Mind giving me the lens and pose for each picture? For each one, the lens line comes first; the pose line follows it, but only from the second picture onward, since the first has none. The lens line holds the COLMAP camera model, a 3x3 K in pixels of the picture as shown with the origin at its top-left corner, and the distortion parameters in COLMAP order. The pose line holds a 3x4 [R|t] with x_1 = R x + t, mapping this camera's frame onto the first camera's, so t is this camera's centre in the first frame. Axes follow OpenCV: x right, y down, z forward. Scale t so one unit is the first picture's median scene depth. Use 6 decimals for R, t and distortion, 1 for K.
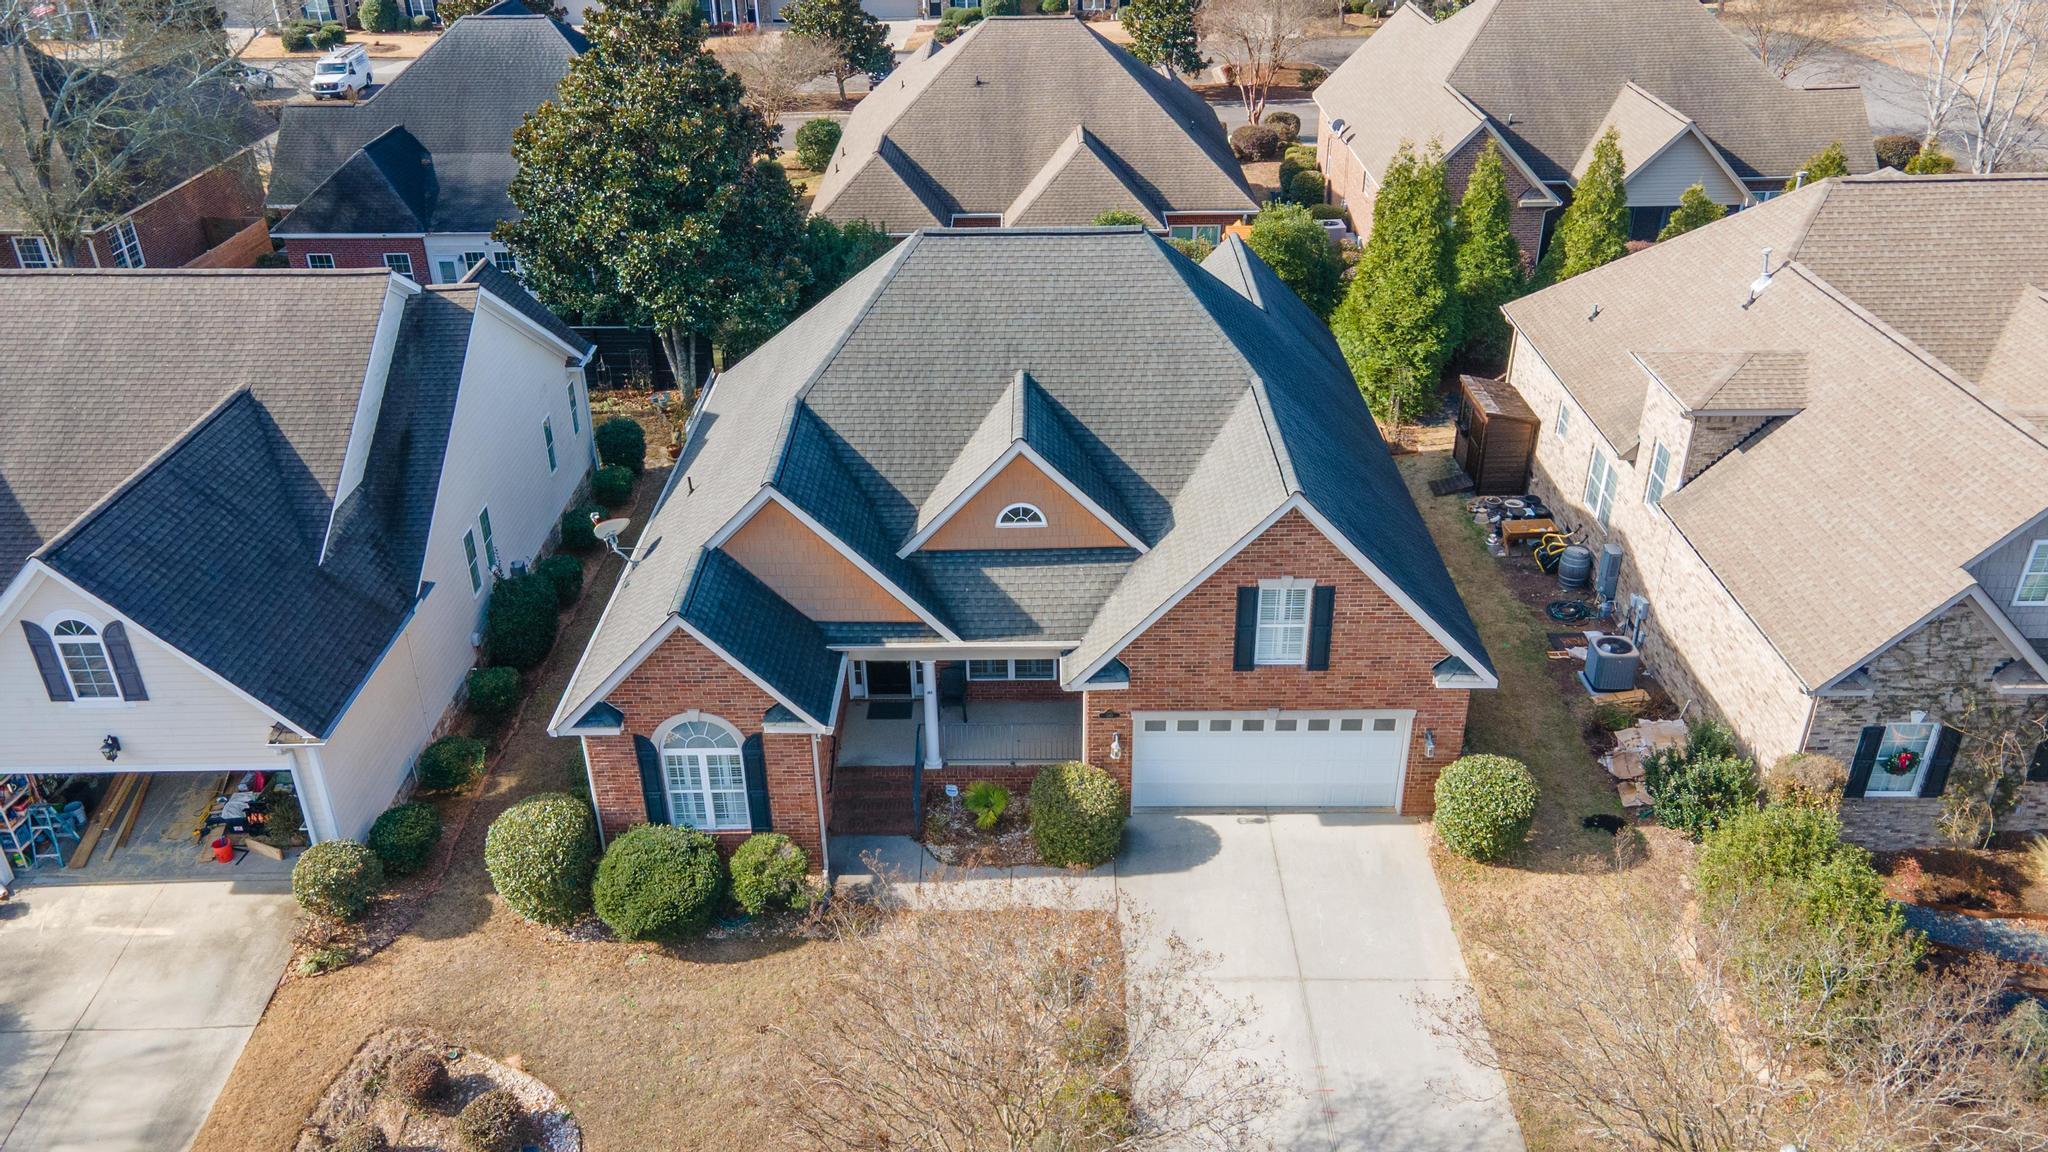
lens RADIAL K [[1530.7, 0, 1024.0], [0, 1530.7, 576.0], [0, 0, 1]] dist [0.028415, 0.002514]
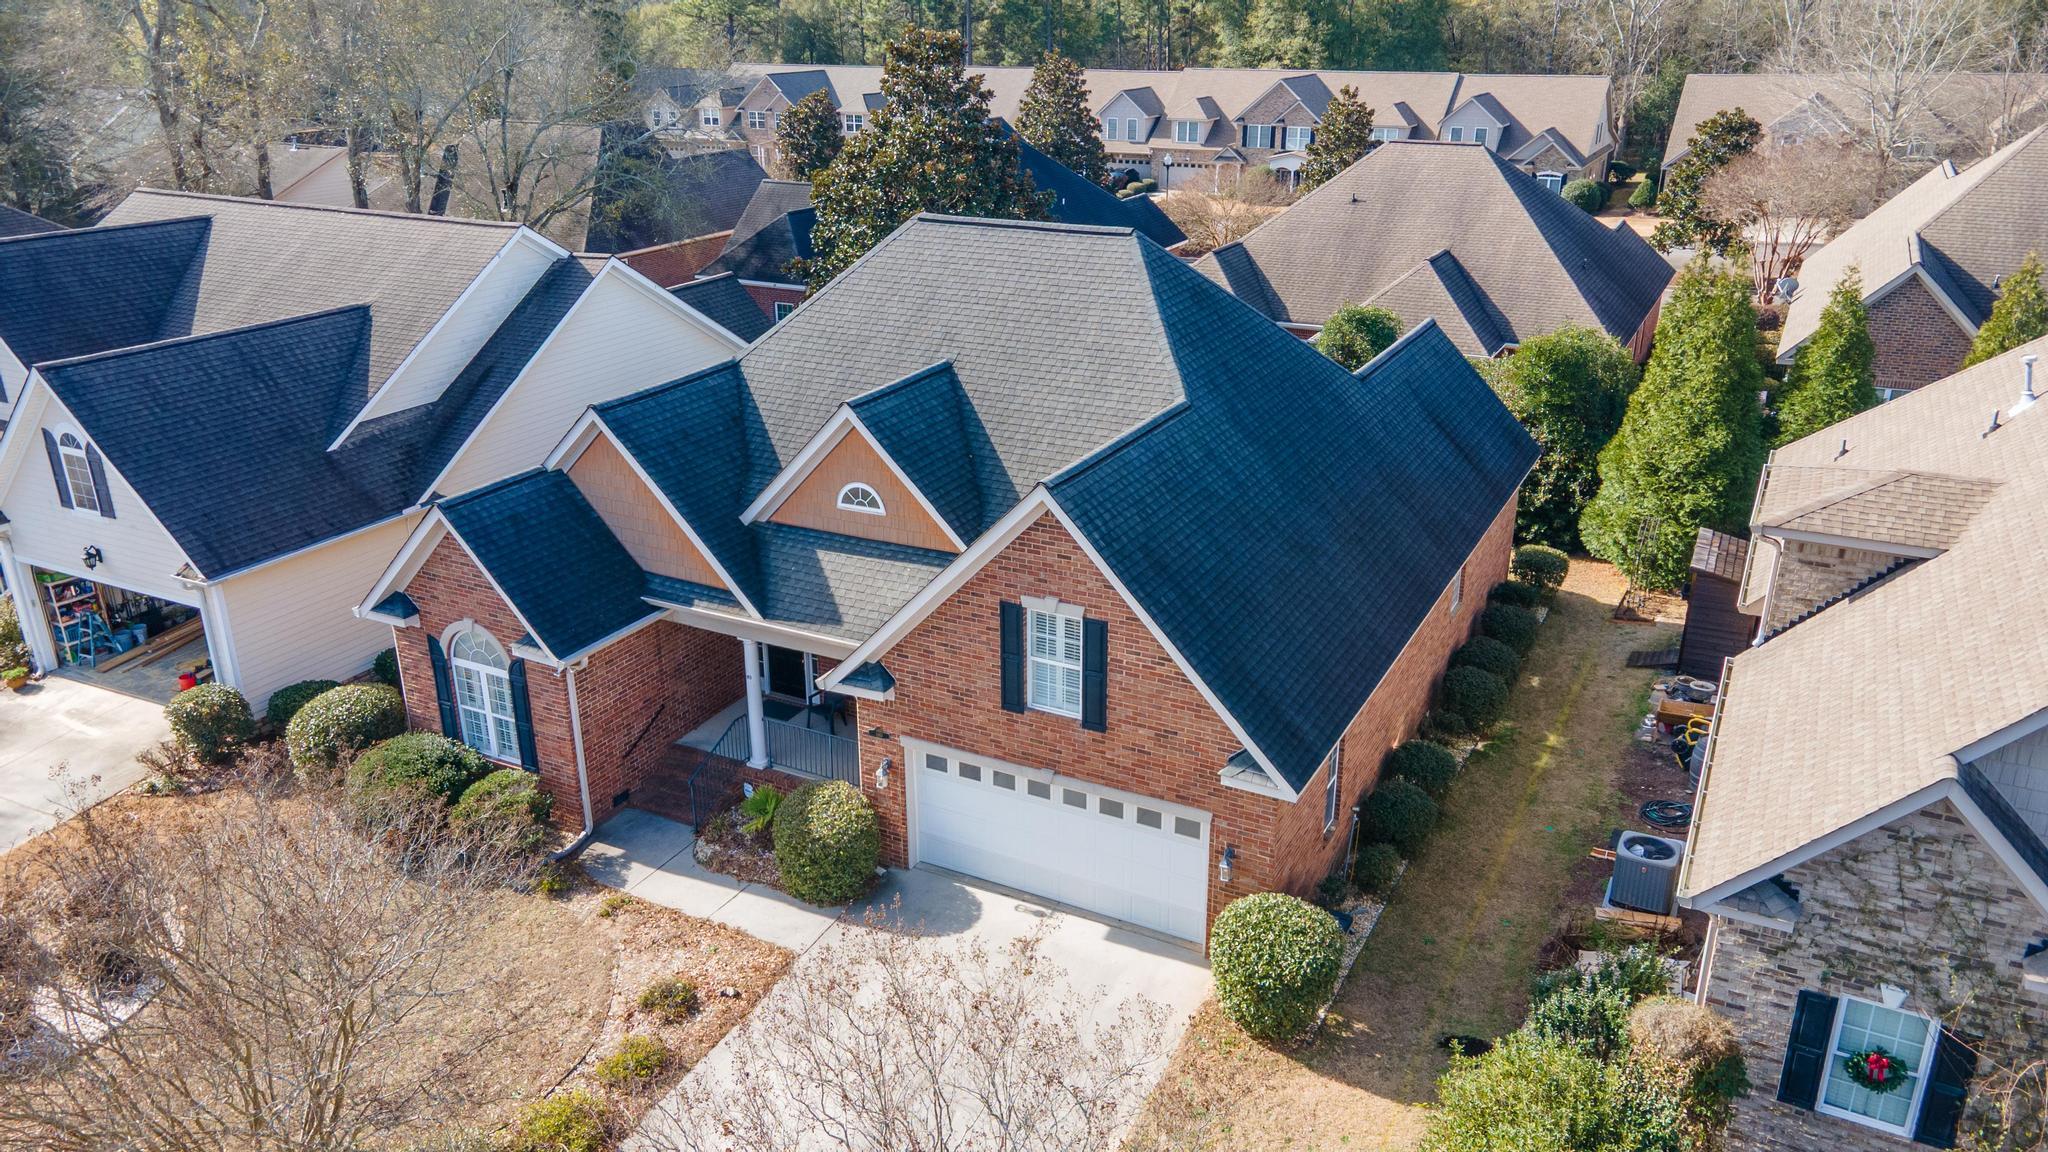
lens RADIAL K [[1475.6, 0, 1024.0], [0, 1475.6, 576.0], [0, 0, 1]] dist [0.035257, 0.001394]
pose [[0.890857, 0.177399, -0.418215, 0.464674], [-0.229690, 0.970153, -0.077751, 0.051302], [0.391940, 0.165324, 0.905014, 0.271945]]
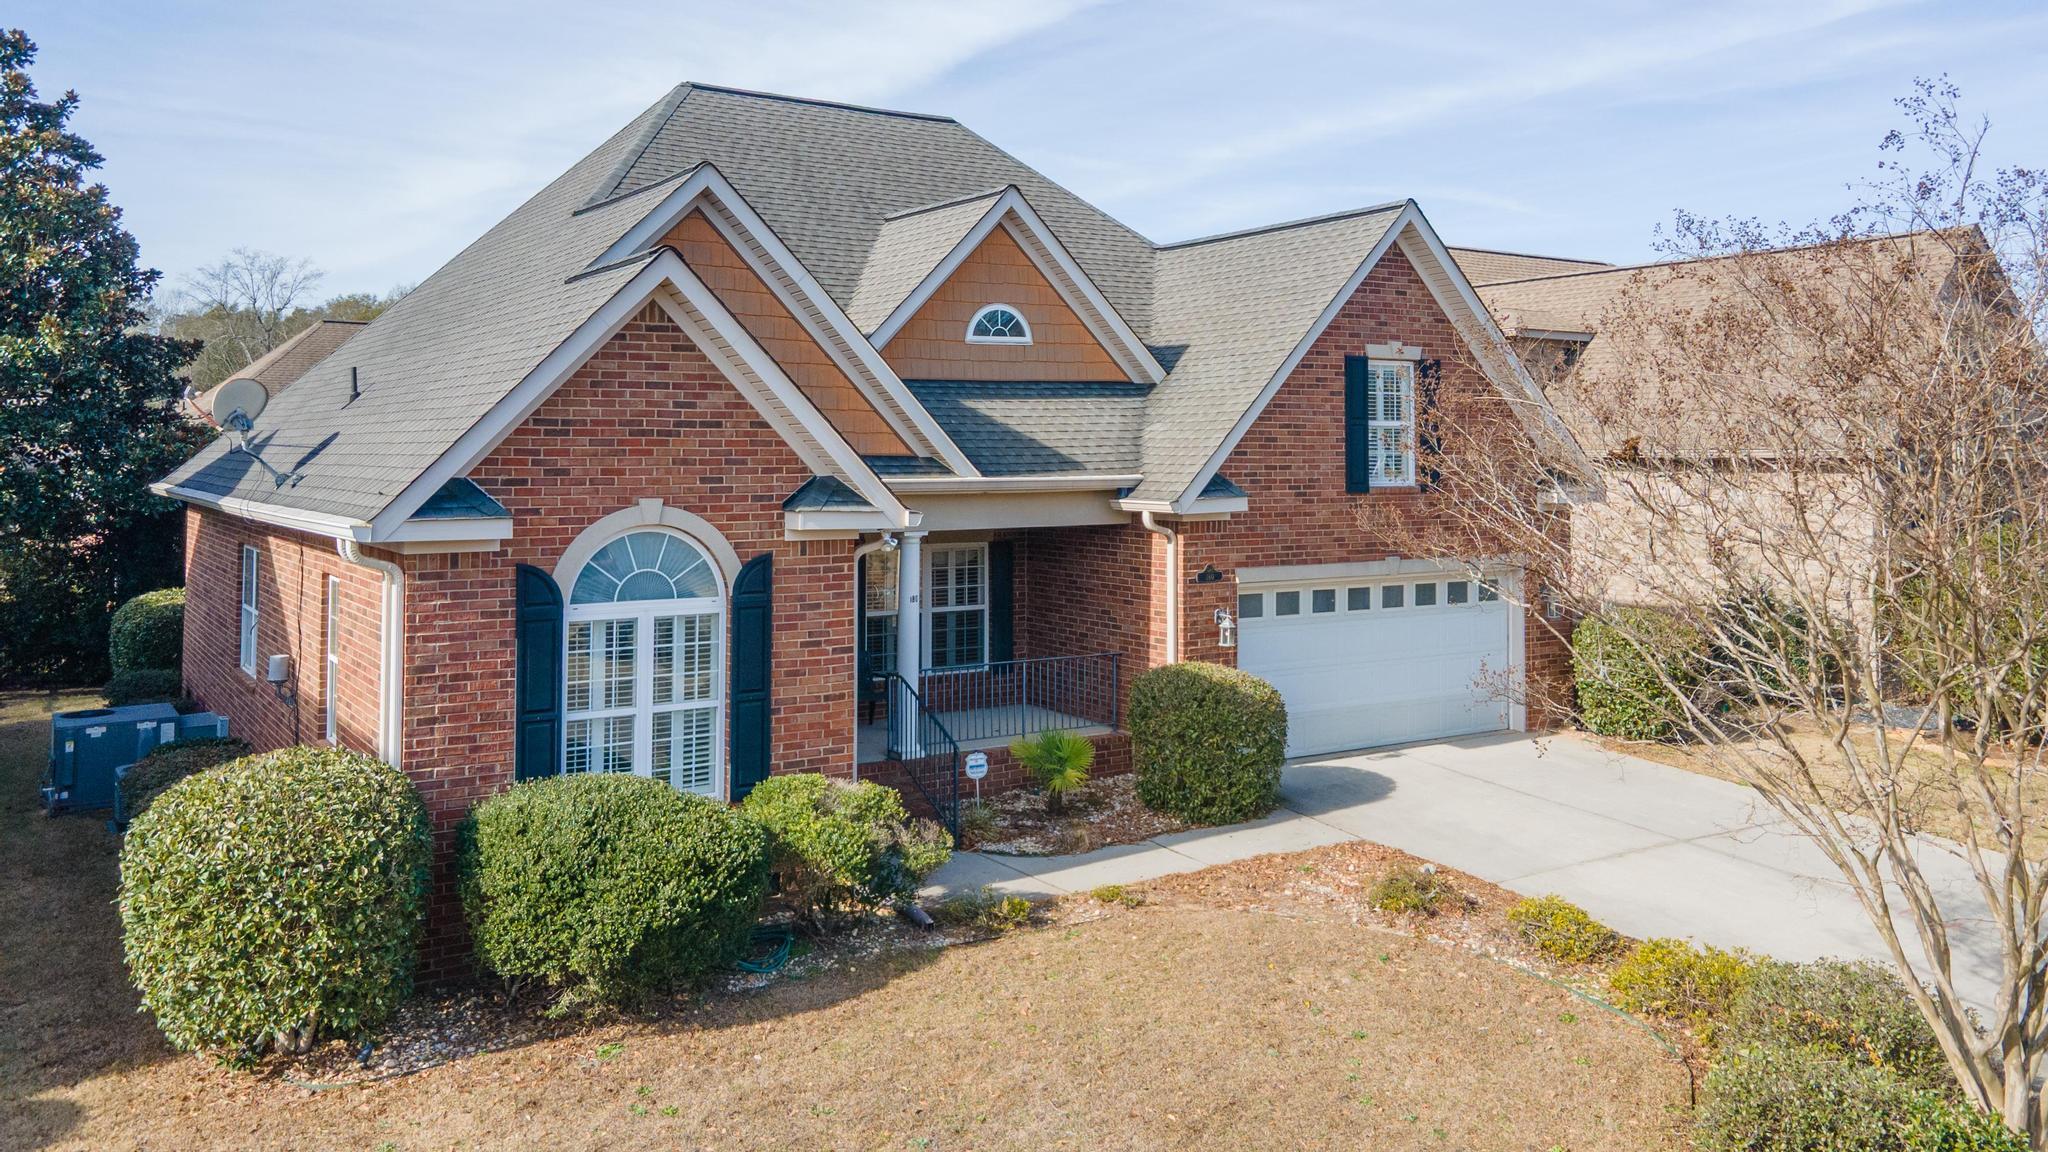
lens RADIAL K [[1557.3, 0, 1024.3], [0, 1557.3, 377.6], [0, 0, 1]] dist [0.006296, 0.002437]
pose [[0.833016, 0.044859, 0.551428, -0.378294], [0.254206, 0.854230, -0.453508, 0.300321], [-0.491390, 0.517956, 0.700184, 0.544512]]
